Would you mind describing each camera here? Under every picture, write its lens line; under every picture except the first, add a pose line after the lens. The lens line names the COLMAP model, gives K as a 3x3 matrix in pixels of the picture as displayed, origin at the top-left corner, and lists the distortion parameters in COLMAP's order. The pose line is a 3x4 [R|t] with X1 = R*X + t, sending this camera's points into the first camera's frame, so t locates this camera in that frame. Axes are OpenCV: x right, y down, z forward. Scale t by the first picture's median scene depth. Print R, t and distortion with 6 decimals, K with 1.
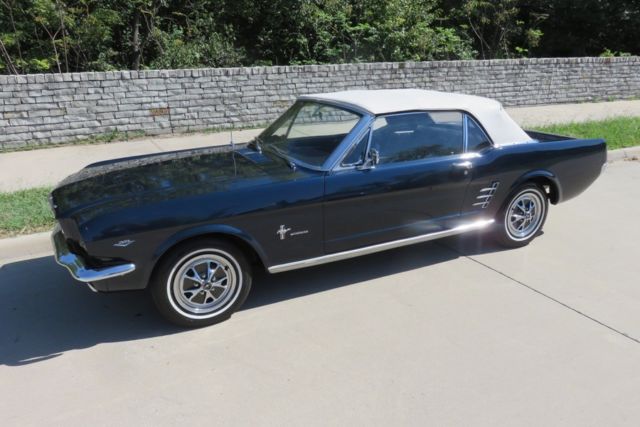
lens RADIAL K [[483.5, 0, 321.8], [0, 483.5, 215.3], [0, 0, 1]] dist [-0.010757, 0.007870]
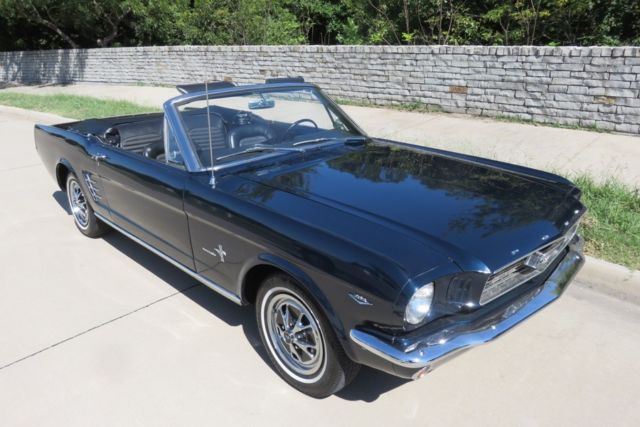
lens RADIAL K [[483.5, 0, 323.8], [0, 483.5, 209.9], [0, 0, 1]] dist [-0.010757, 0.007870]
pose [[0.316978, 0.331597, -0.888577, 0.491548], [-0.299002, 0.924051, 0.238174, -0.135005], [0.900068, 0.190190, 0.392052, 0.405157]]
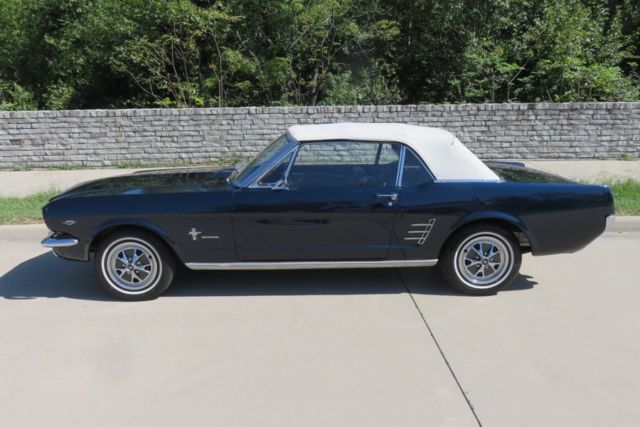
lens RADIAL K [[483.5, 0, 322.7], [0, 483.5, 213.8], [0, 0, 1]] dist [-0.010757, 0.007870]
pose [[0.899960, 0.104909, -0.423161, 0.254046], [-0.141564, 0.988341, -0.056044, 0.002913], [0.412348, 0.110341, 0.904320, 0.020737]]
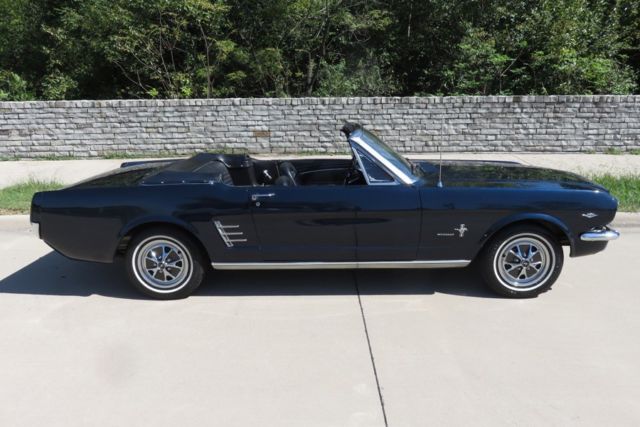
lens RADIAL K [[483.5, 0, 323.2], [0, 483.5, 214.0], [0, 0, 1]] dist [-0.010757, 0.007870]
pose [[0.891437, 0.122075, -0.436391, 0.307047], [-0.150729, 0.988073, -0.031499, -0.010483], [0.427341, 0.093856, 0.899206, 0.040546]]
